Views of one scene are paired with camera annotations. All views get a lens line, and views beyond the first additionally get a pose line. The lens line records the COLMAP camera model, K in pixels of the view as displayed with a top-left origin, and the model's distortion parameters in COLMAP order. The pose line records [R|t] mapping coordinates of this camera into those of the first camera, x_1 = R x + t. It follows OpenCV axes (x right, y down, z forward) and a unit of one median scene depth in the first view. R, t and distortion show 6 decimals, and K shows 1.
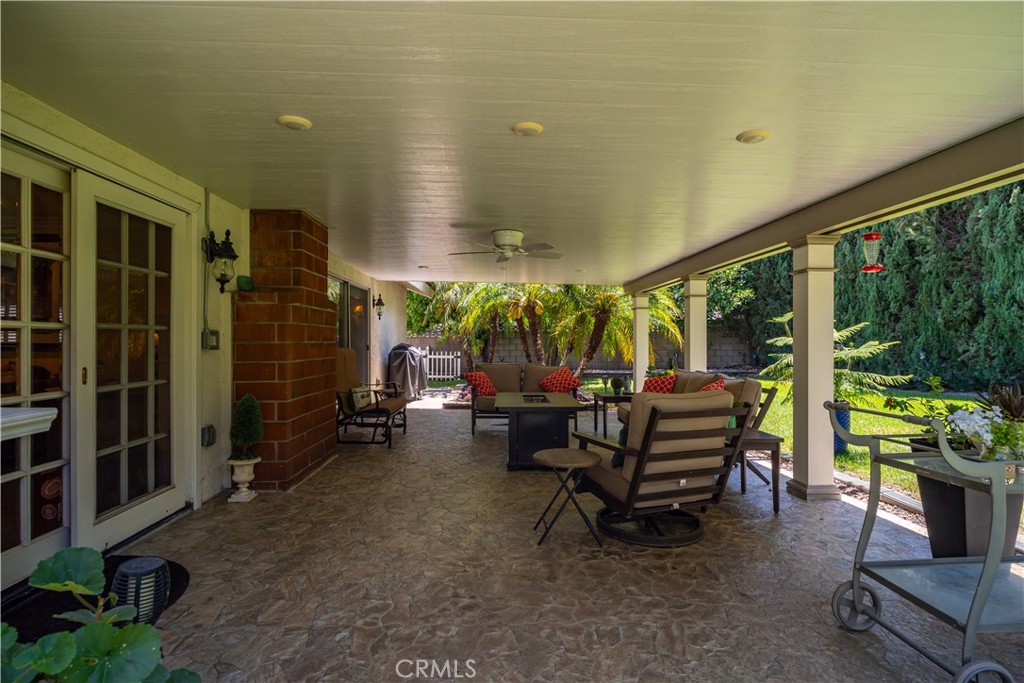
lens RADIAL K [[530.7, 0, 511.4], [0, 530.7, 337.6], [0, 0, 1]] dist [-0.003138, -0.000977]
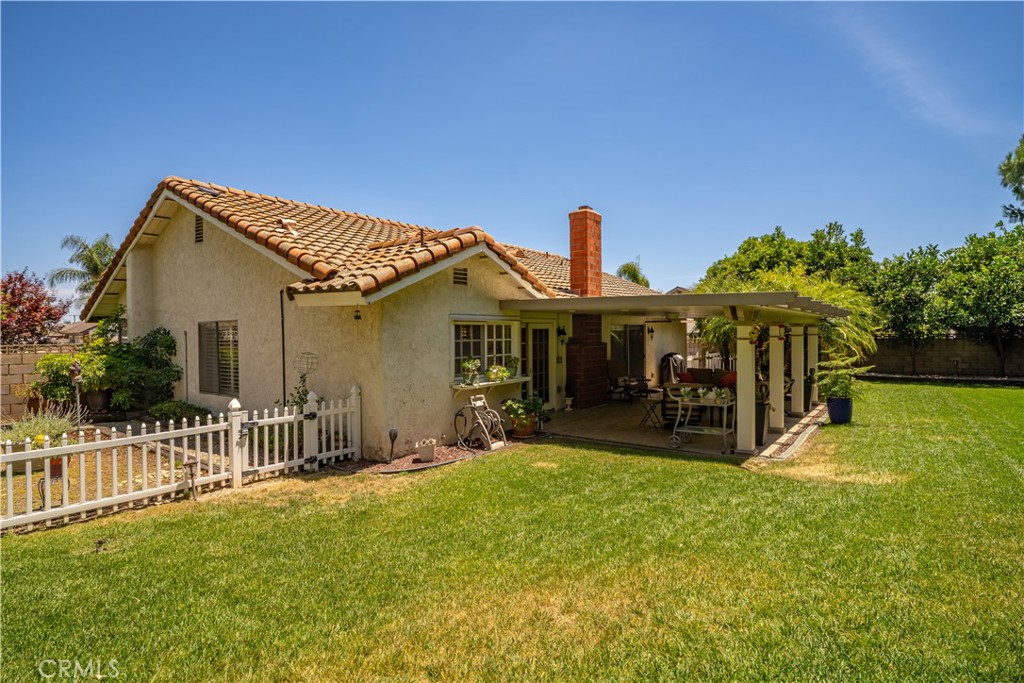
lens RADIAL K [[530.7, 0, 510.8], [0, 530.7, 337.9], [0, 0, 1]] dist [-0.003138, -0.000977]
pose [[0.782731, 0.005574, -0.622336, 1.188073], [0.007708, 0.999796, 0.018648, -0.188391], [0.622313, -0.019393, 0.782528, -1.677679]]
